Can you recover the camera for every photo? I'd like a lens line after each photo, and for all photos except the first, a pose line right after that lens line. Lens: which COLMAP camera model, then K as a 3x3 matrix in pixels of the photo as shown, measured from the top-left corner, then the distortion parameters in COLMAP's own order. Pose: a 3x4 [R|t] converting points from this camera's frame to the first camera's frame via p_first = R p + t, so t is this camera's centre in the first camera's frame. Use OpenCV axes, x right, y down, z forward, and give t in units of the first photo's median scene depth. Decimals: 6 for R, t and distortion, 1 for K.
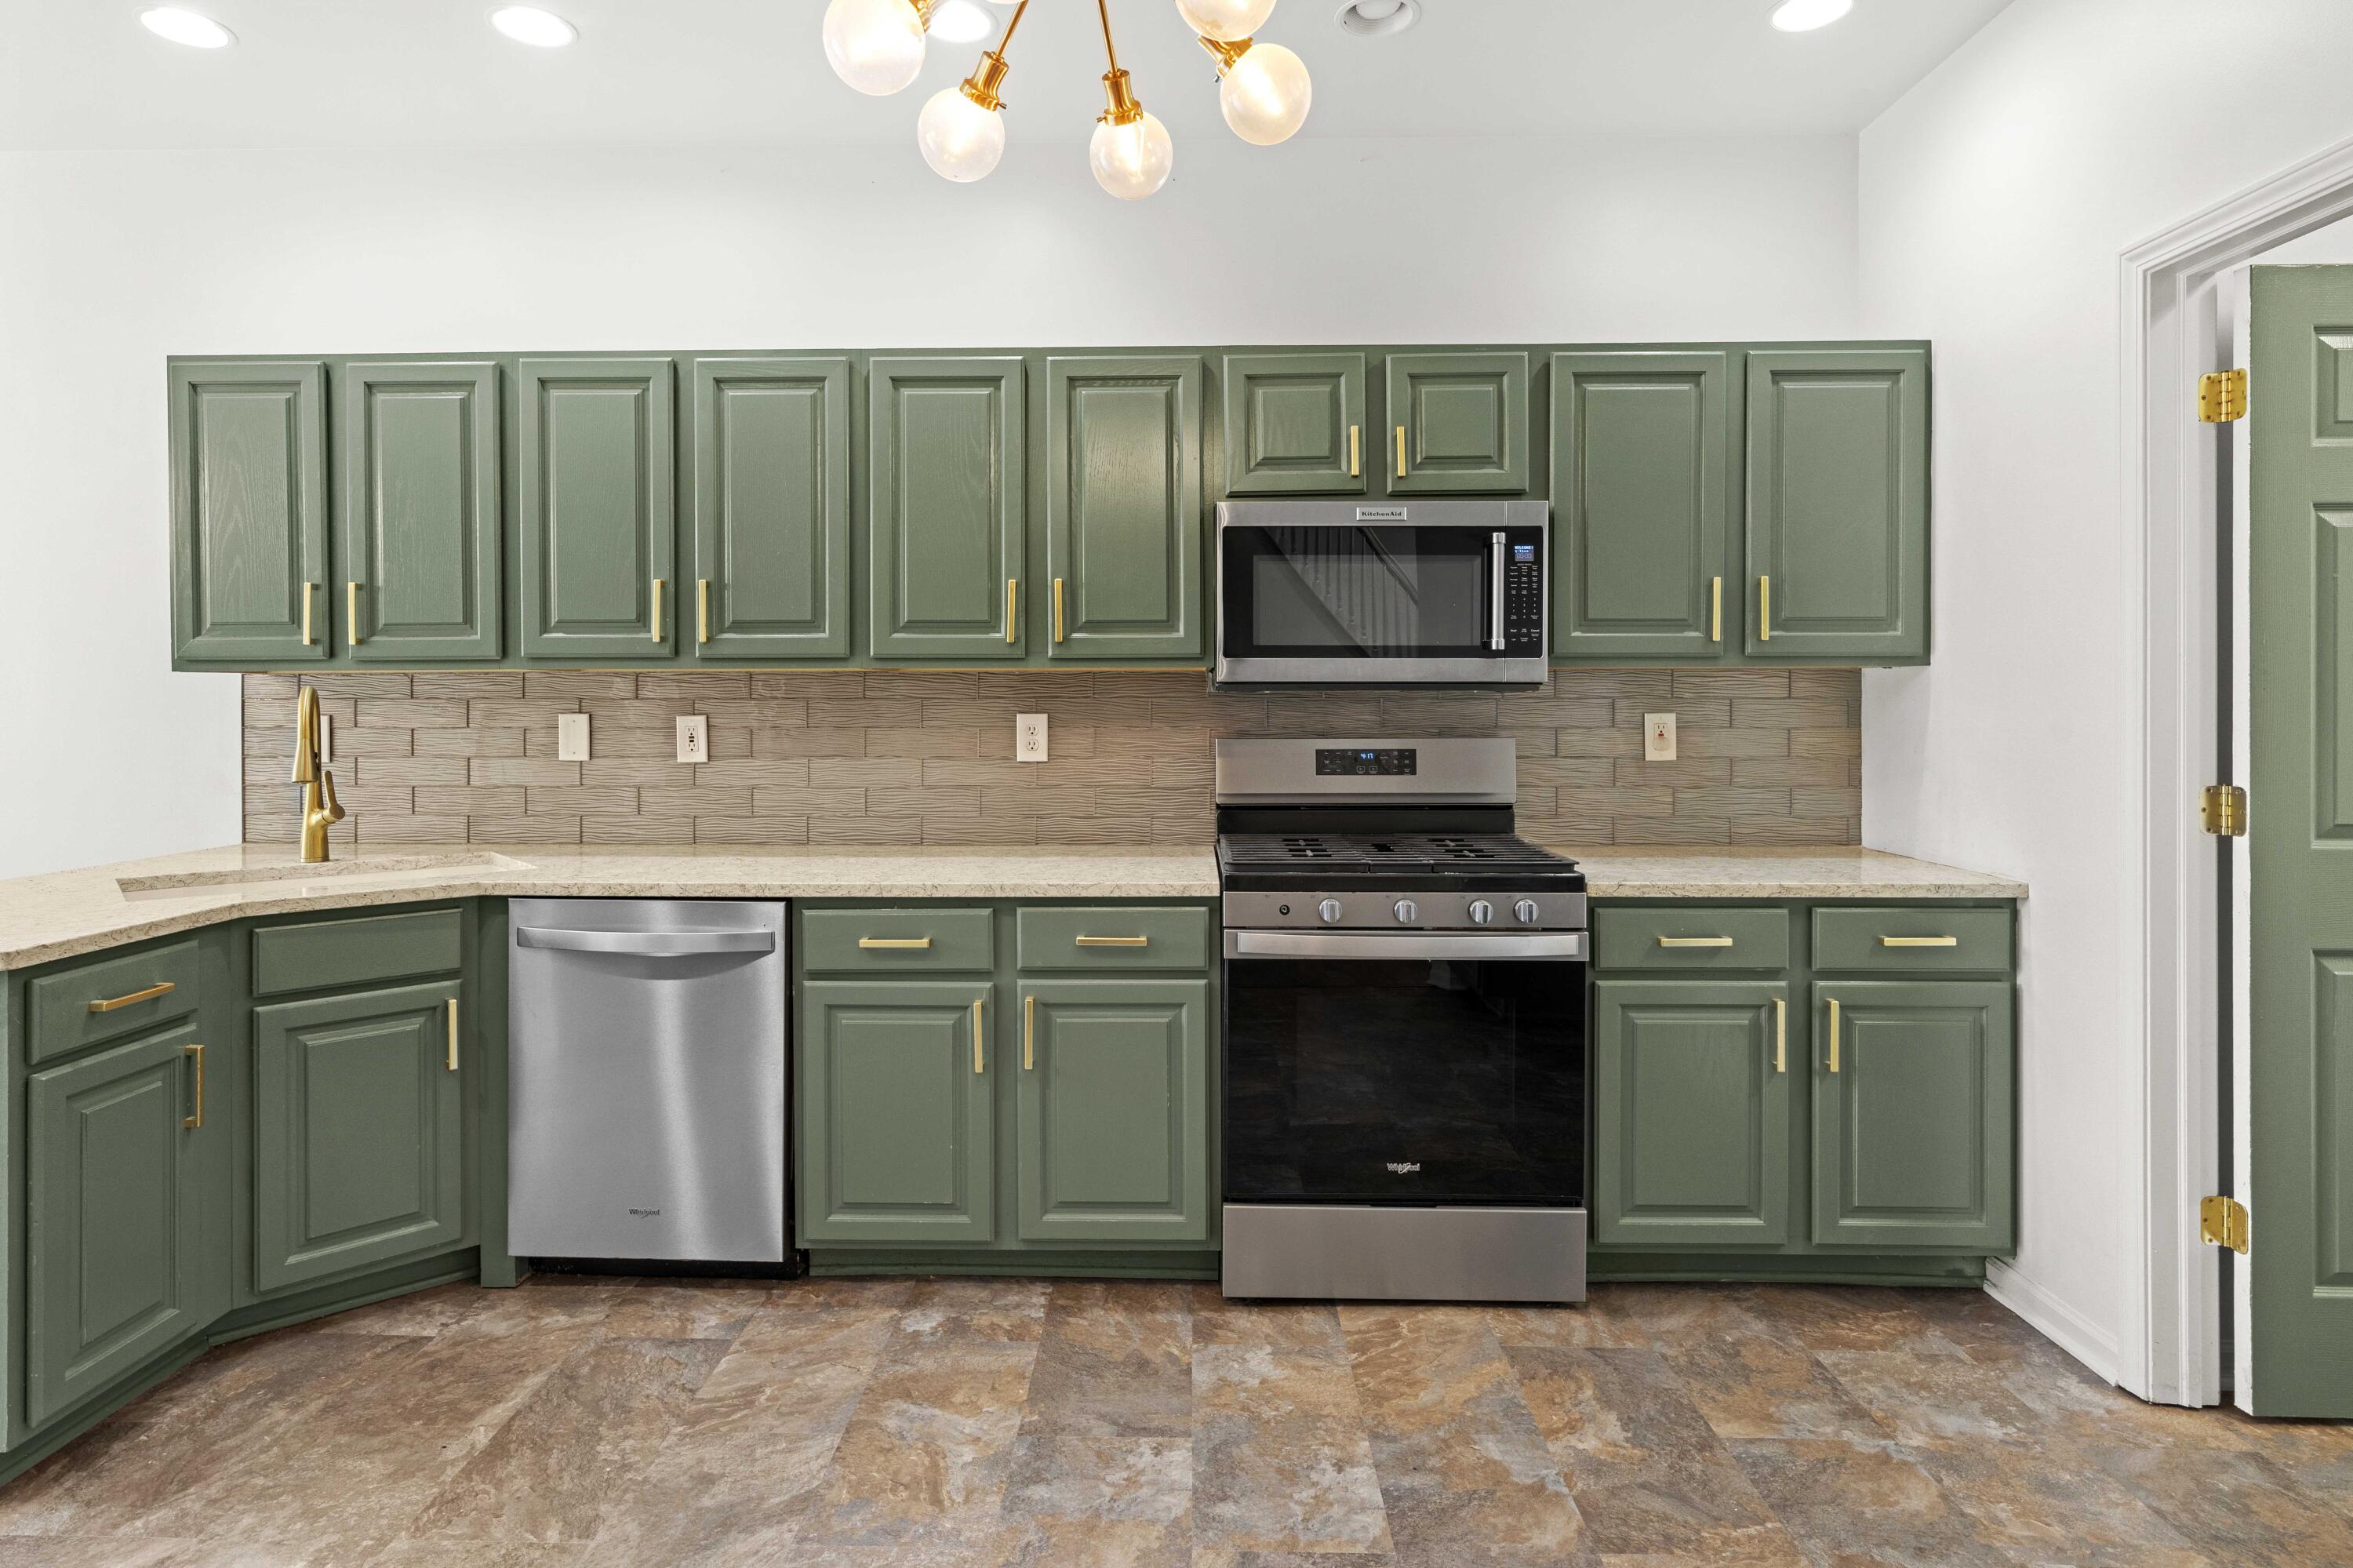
lens RADIAL K [[1295.4, 0, 1120.1], [0, 1295.4, 698.1], [0, 0, 1]] dist [-0.001344, 0.003122]
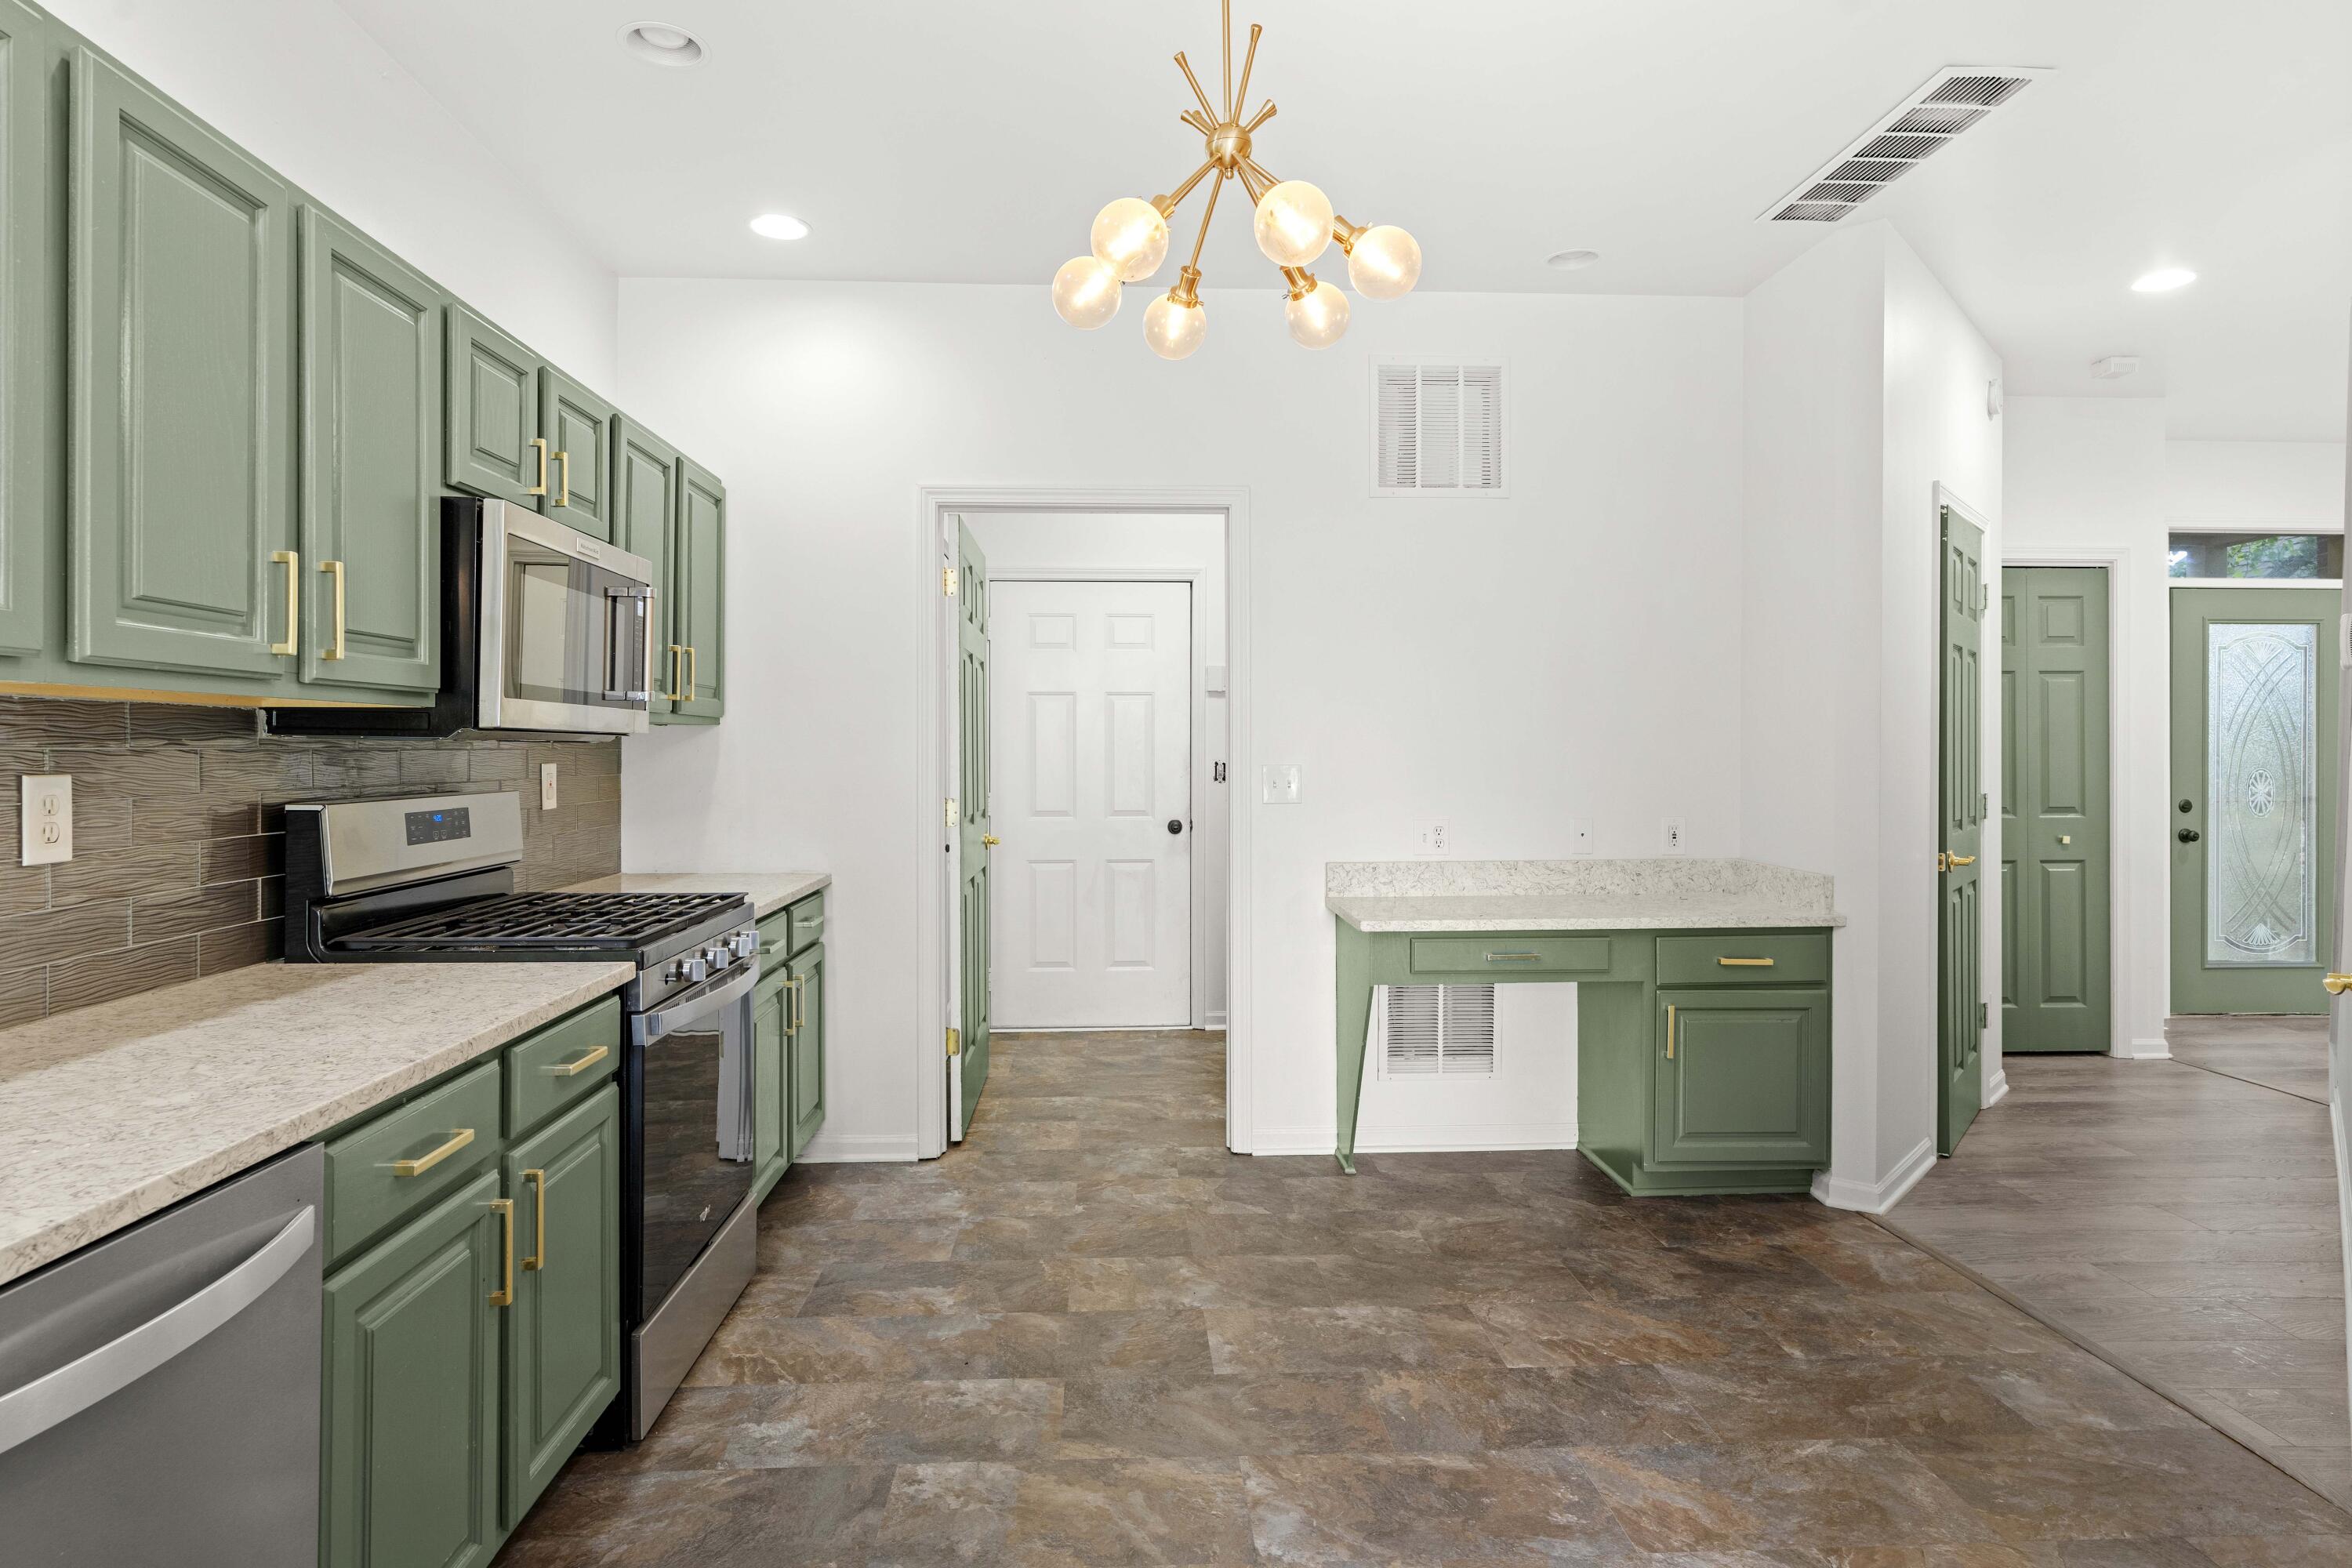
lens RADIAL K [[1294.8, 0, 1243.1], [0, 1294.8, 735.0], [0, 0, 1]] dist [-0.001344, 0.003122]
pose [[-0.144625, 0.014384, 0.989382, -0.843426], [-0.000745, 0.999892, -0.014645, 0.003654], [-0.989486, -0.002855, -0.144599, 0.730008]]
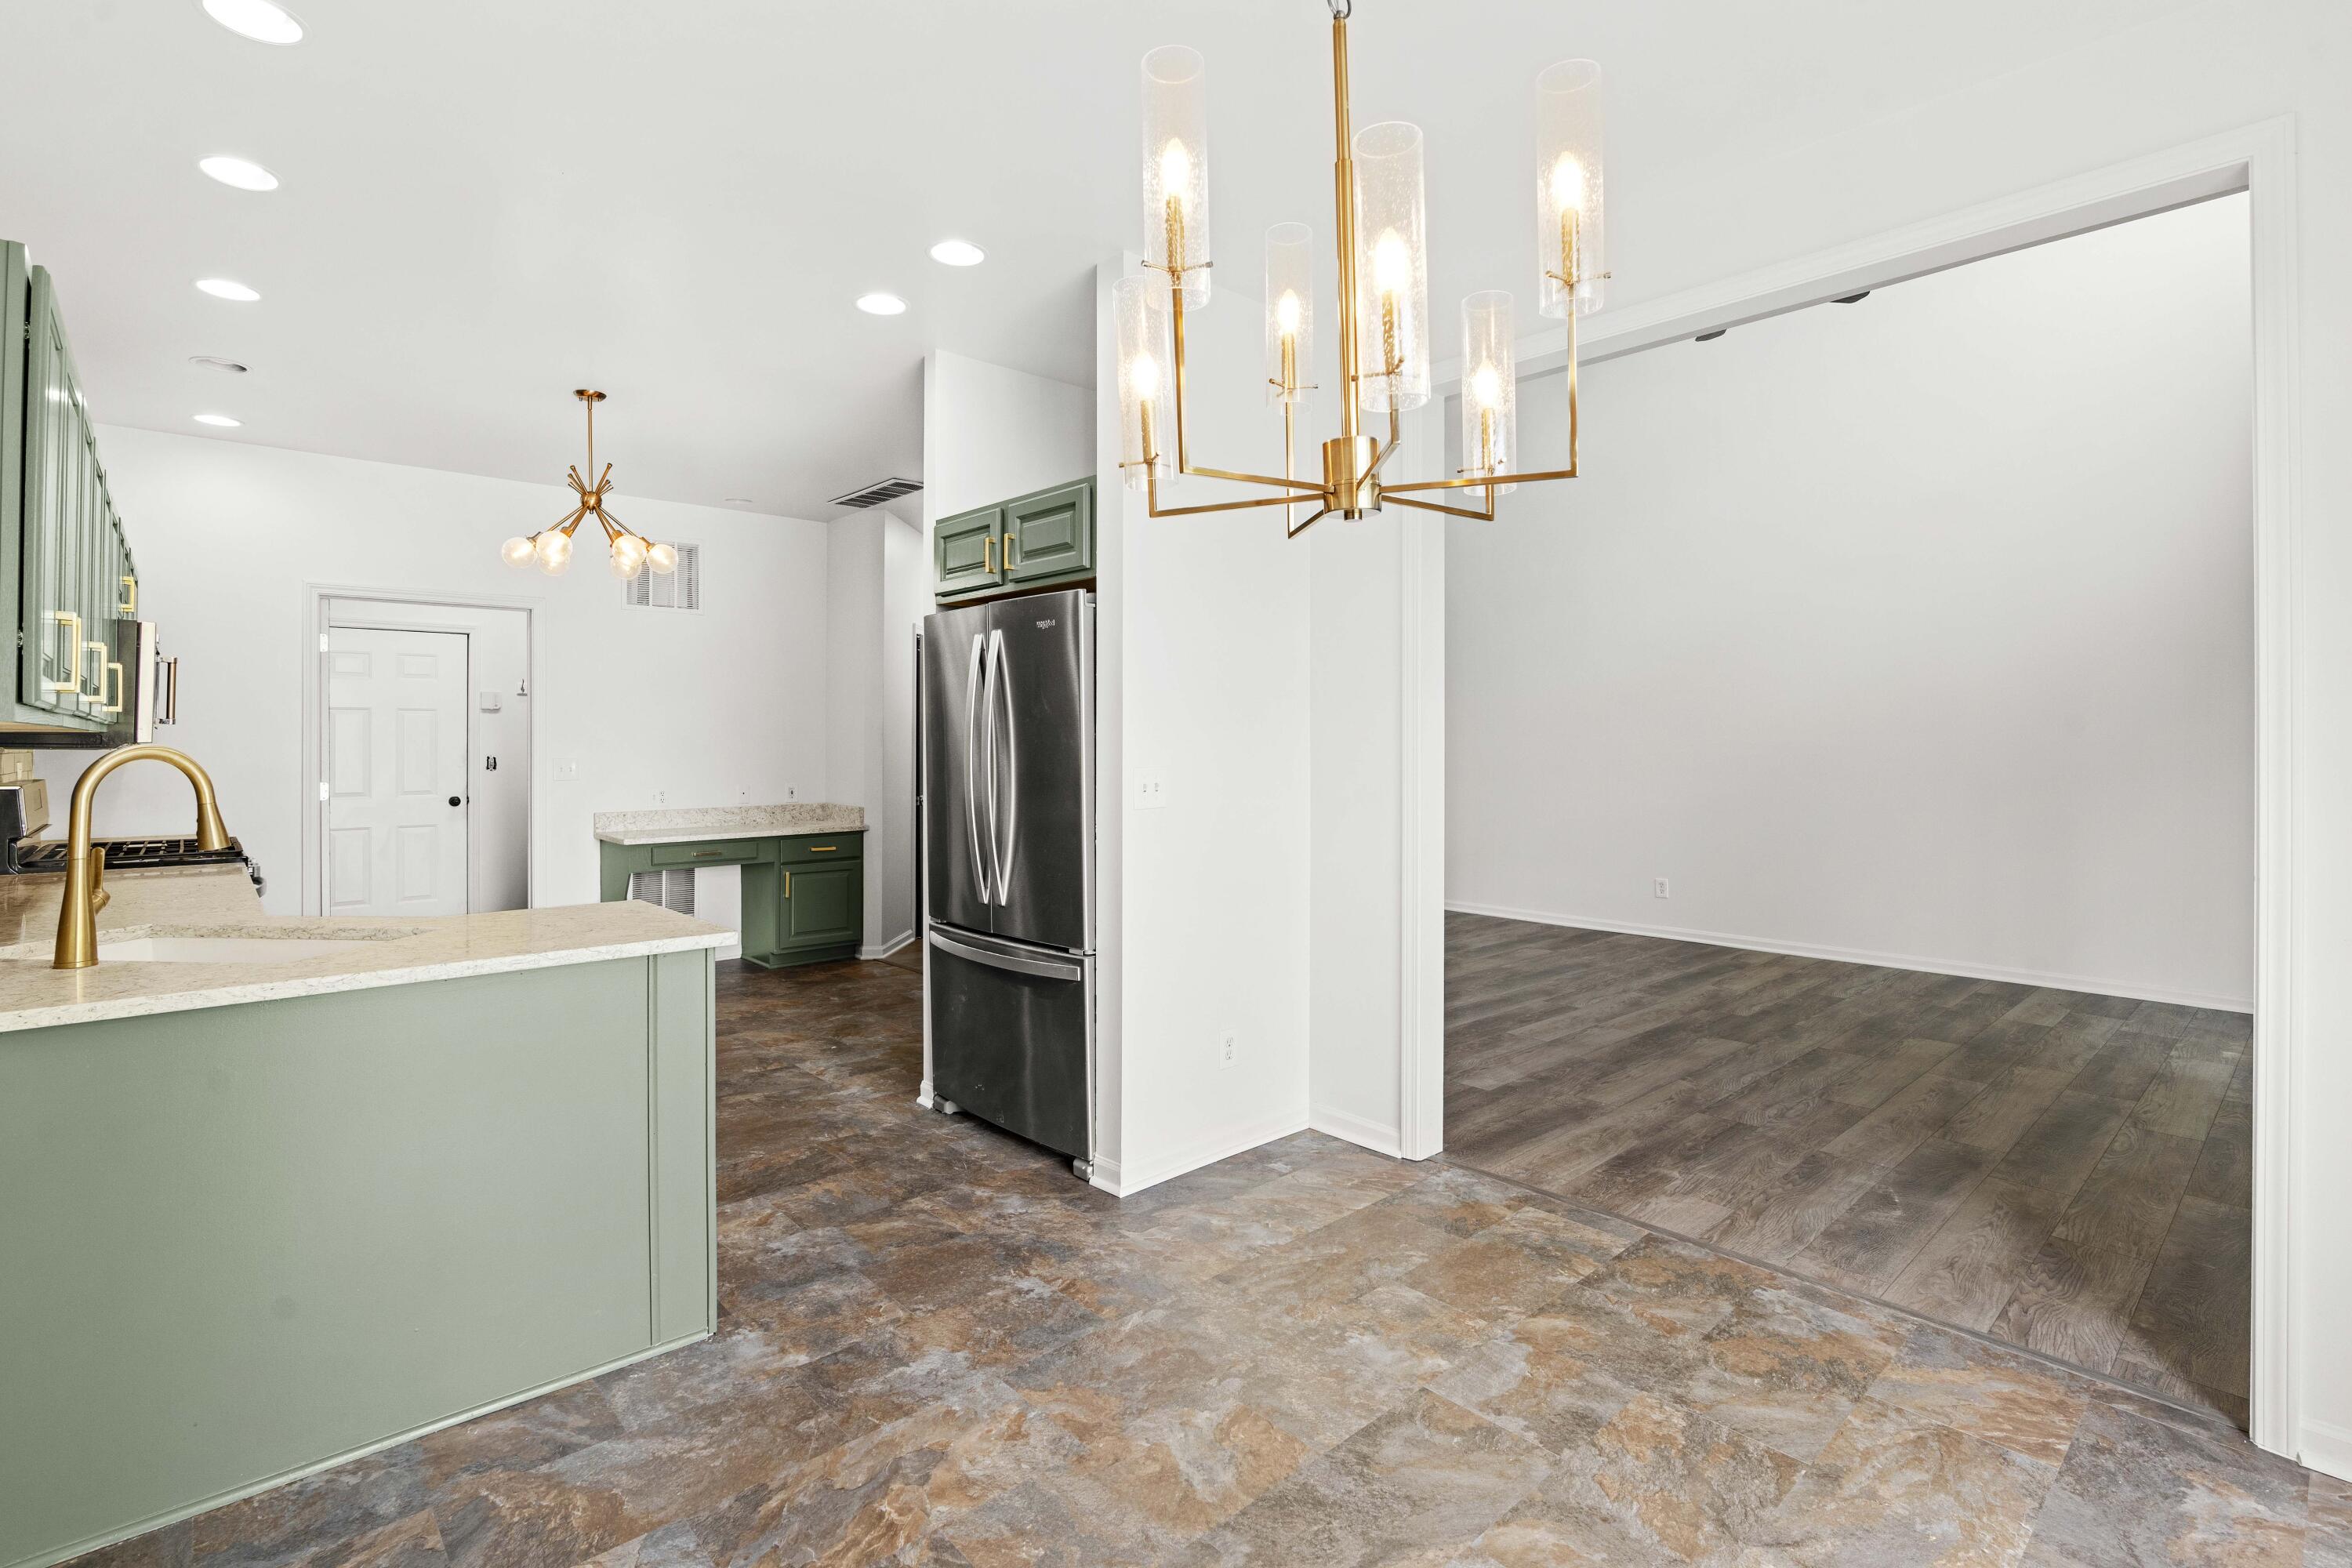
lens RADIAL K [[1094.3, 0, 1168.1], [0, 1094.3, 745.1], [0, 0, 1]] dist [-0.007622, 0.001000]
pose [[-0.697301, 0.001332, 0.716777, -1.424702], [0.002195, 0.999998, 0.000278, -0.003677], [-0.716775, 0.001767, -0.697302, 0.976507]]
